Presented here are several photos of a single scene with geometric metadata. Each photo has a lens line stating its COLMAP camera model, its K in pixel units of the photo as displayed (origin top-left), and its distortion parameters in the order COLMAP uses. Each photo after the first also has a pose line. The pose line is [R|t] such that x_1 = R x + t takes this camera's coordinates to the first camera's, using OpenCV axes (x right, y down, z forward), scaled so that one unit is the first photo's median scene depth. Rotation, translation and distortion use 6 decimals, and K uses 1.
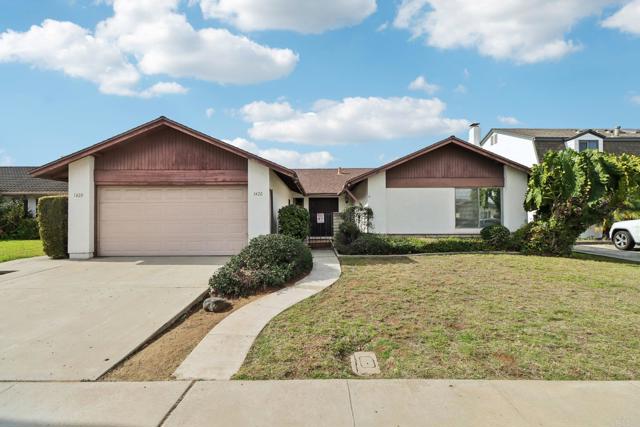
lens RADIAL K [[305.4, 0, 314.5], [0, 305.4, 212.9], [0, 0, 1]] dist [-0.012942, 0.002815]
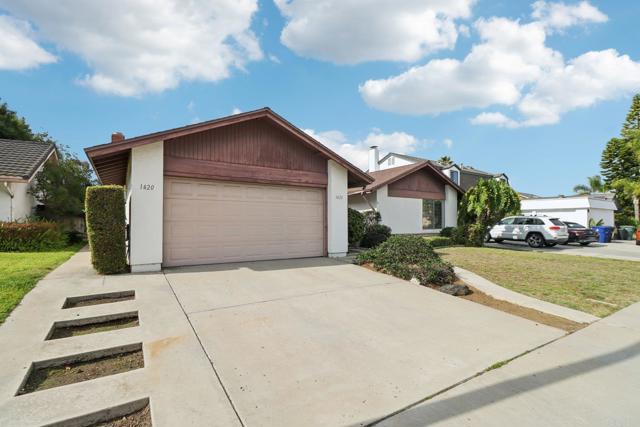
lens RADIAL K [[305.4, 0, 323.6], [0, 305.4, 217.7], [0, 0, 1]] dist [-0.012942, 0.002815]
pose [[0.843921, 0.015698, 0.536238, -0.454851], [-0.018362, 0.999831, -0.000372, 0.005691], [-0.536154, -0.009532, 0.844066, 0.073505]]
